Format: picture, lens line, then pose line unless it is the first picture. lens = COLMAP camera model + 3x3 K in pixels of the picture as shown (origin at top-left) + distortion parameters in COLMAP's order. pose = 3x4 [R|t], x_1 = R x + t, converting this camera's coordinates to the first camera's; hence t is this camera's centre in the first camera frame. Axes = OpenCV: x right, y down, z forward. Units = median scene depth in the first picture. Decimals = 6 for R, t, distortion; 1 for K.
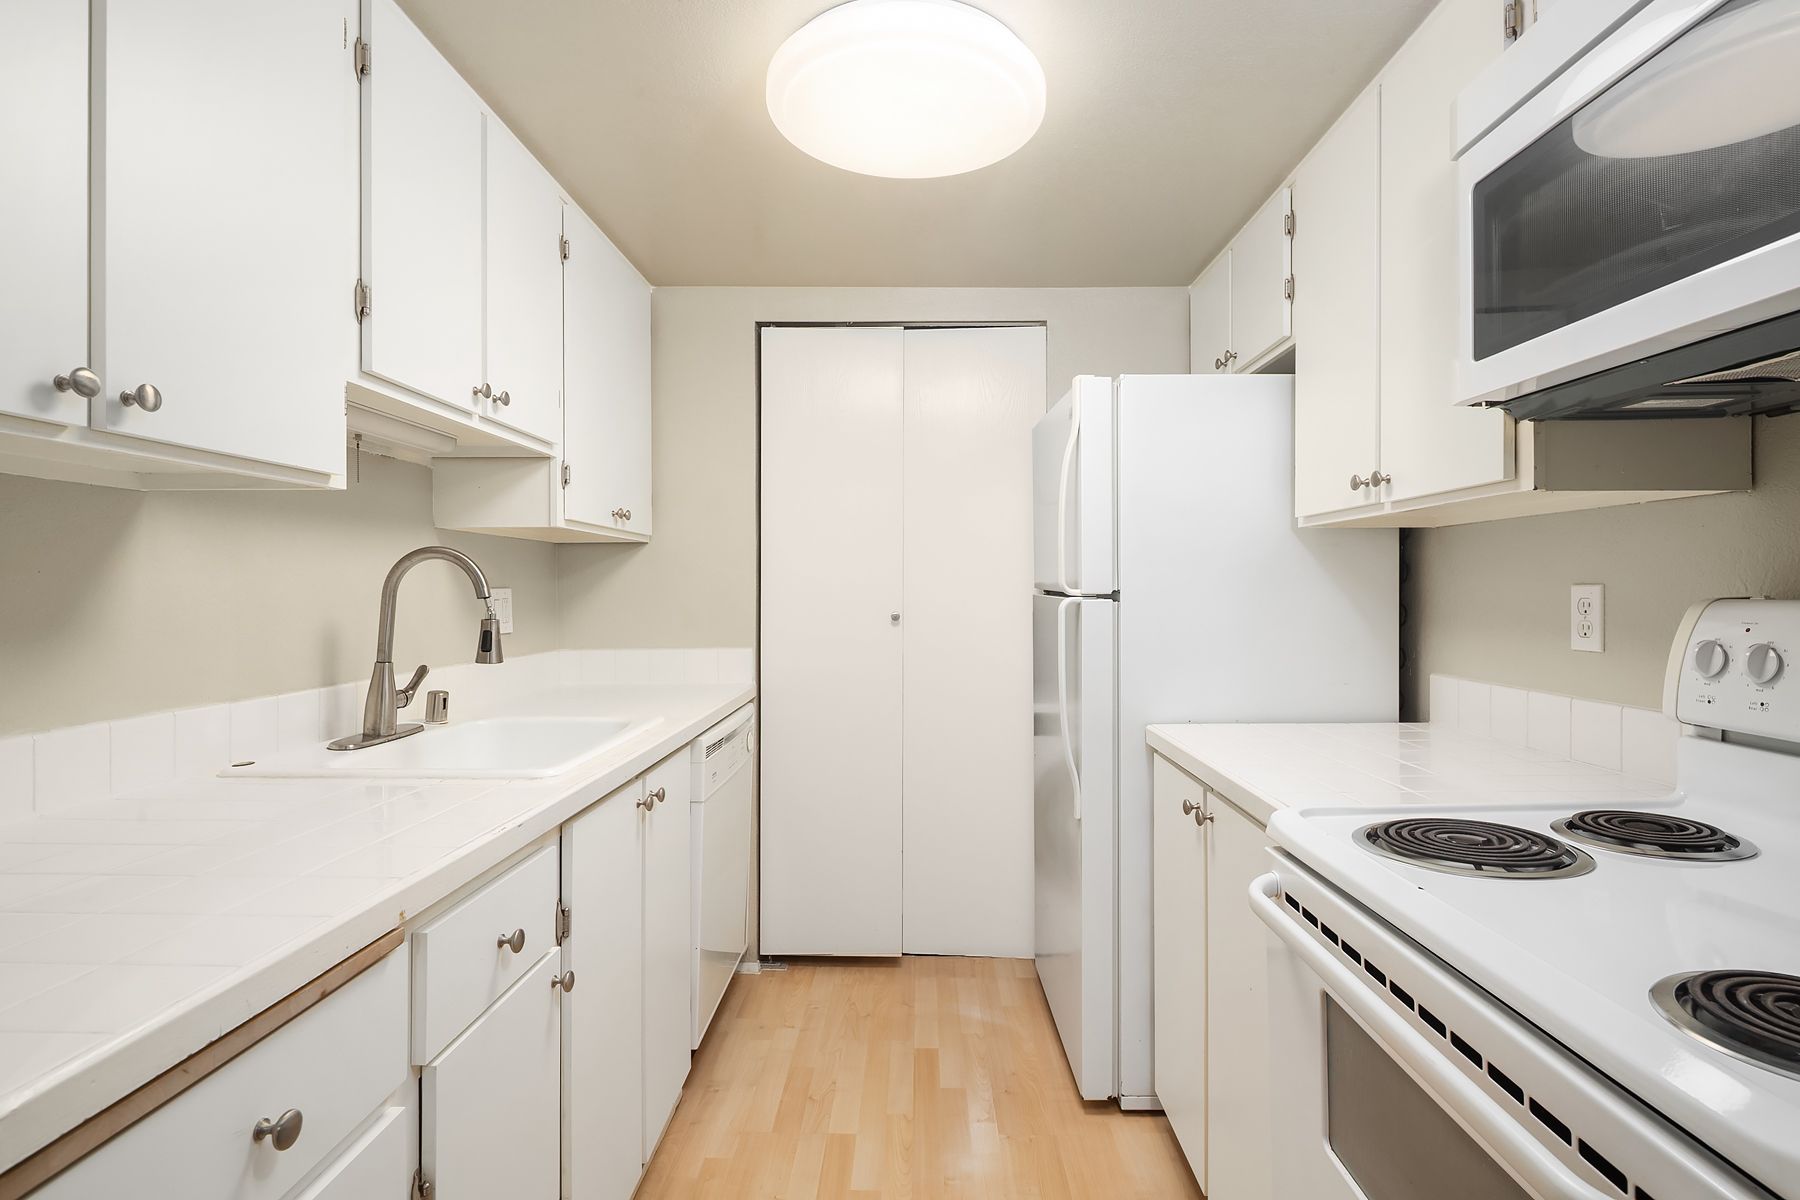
lens RADIAL K [[879.5, 0, 906.8], [0, 879.5, 562.3], [0, 0, 1]] dist [-0.001347, -0.000026]
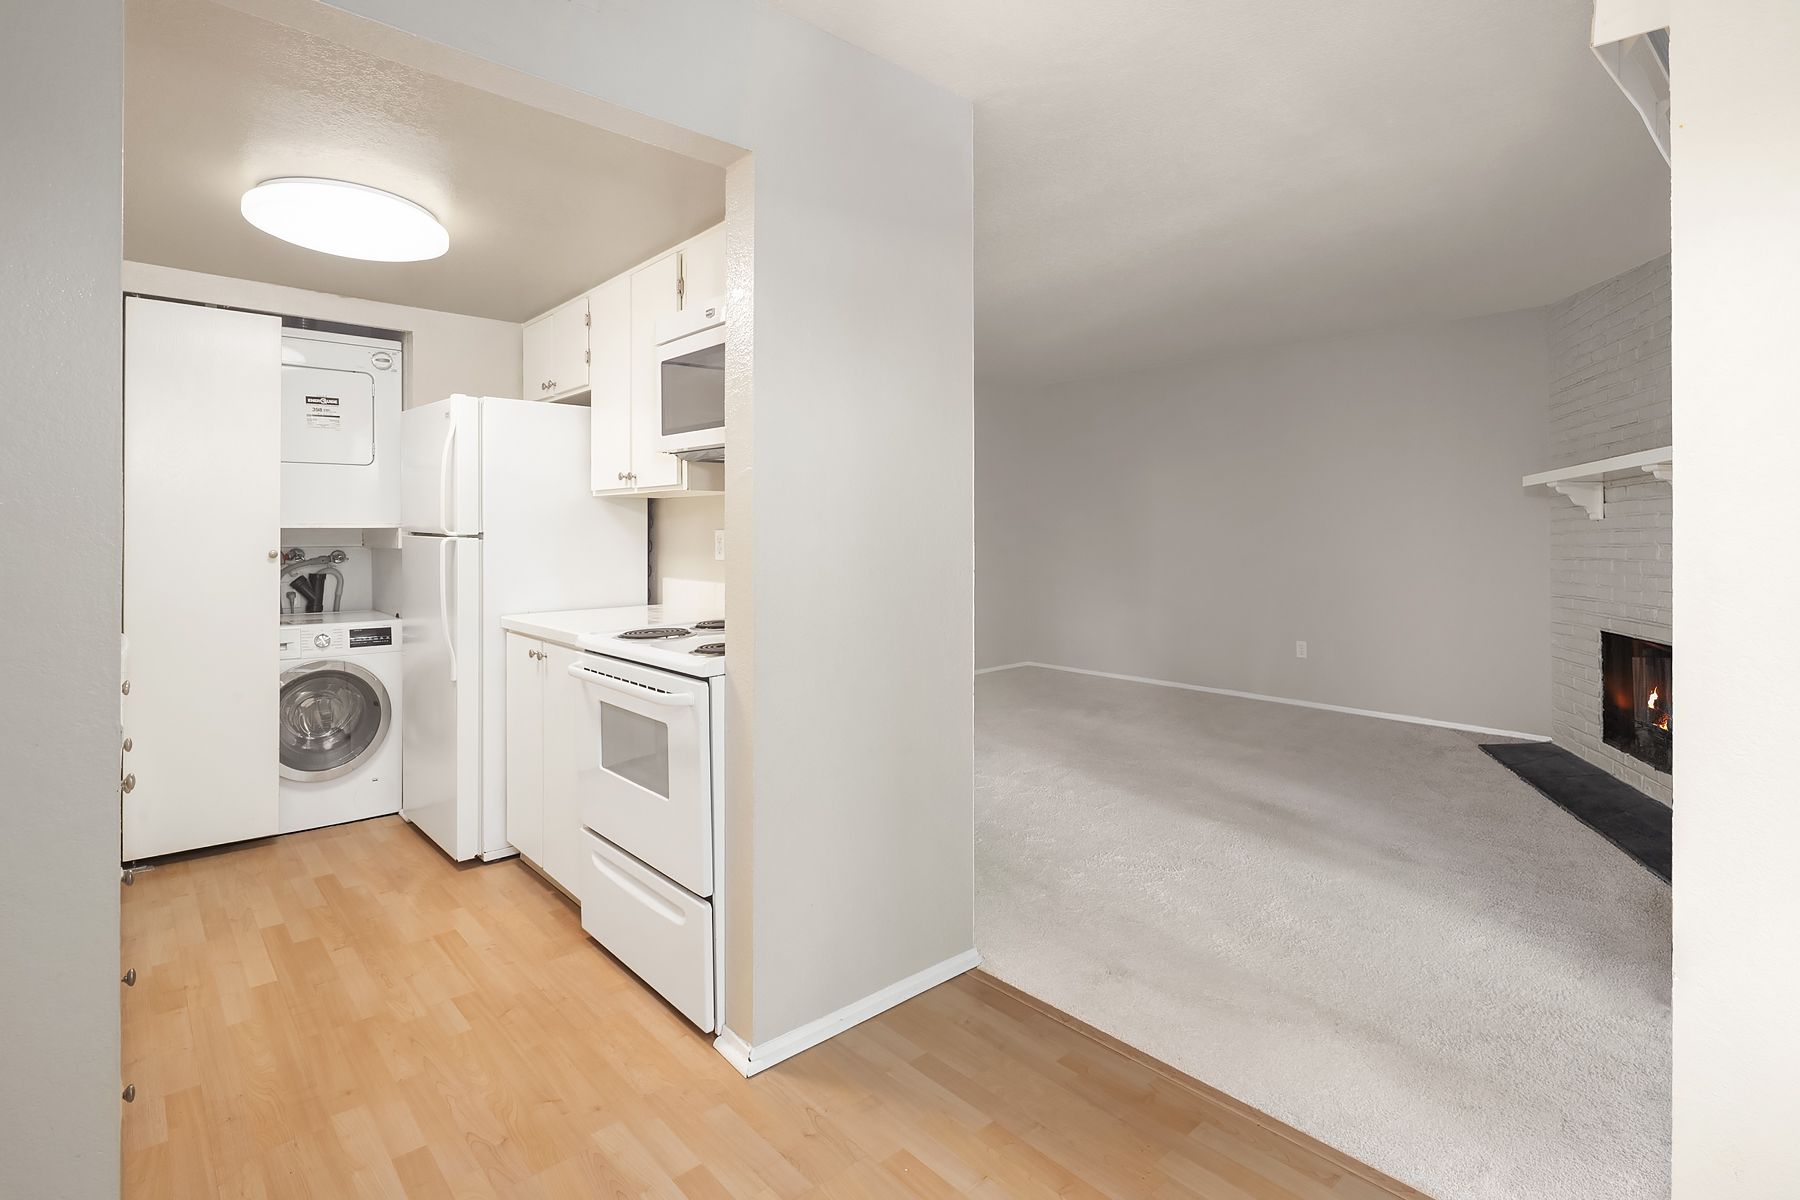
lens RADIAL K [[879.5, 0, 906.8], [0, 879.5, 562.3], [0, 0, 1]] dist [-0.001347, -0.000026]
pose [[0.730283, -0.024951, 0.682688, -0.284578], [-0.022265, 0.997933, 0.060290, -0.027107], [-0.682781, -0.059229, 0.728218, -0.682022]]
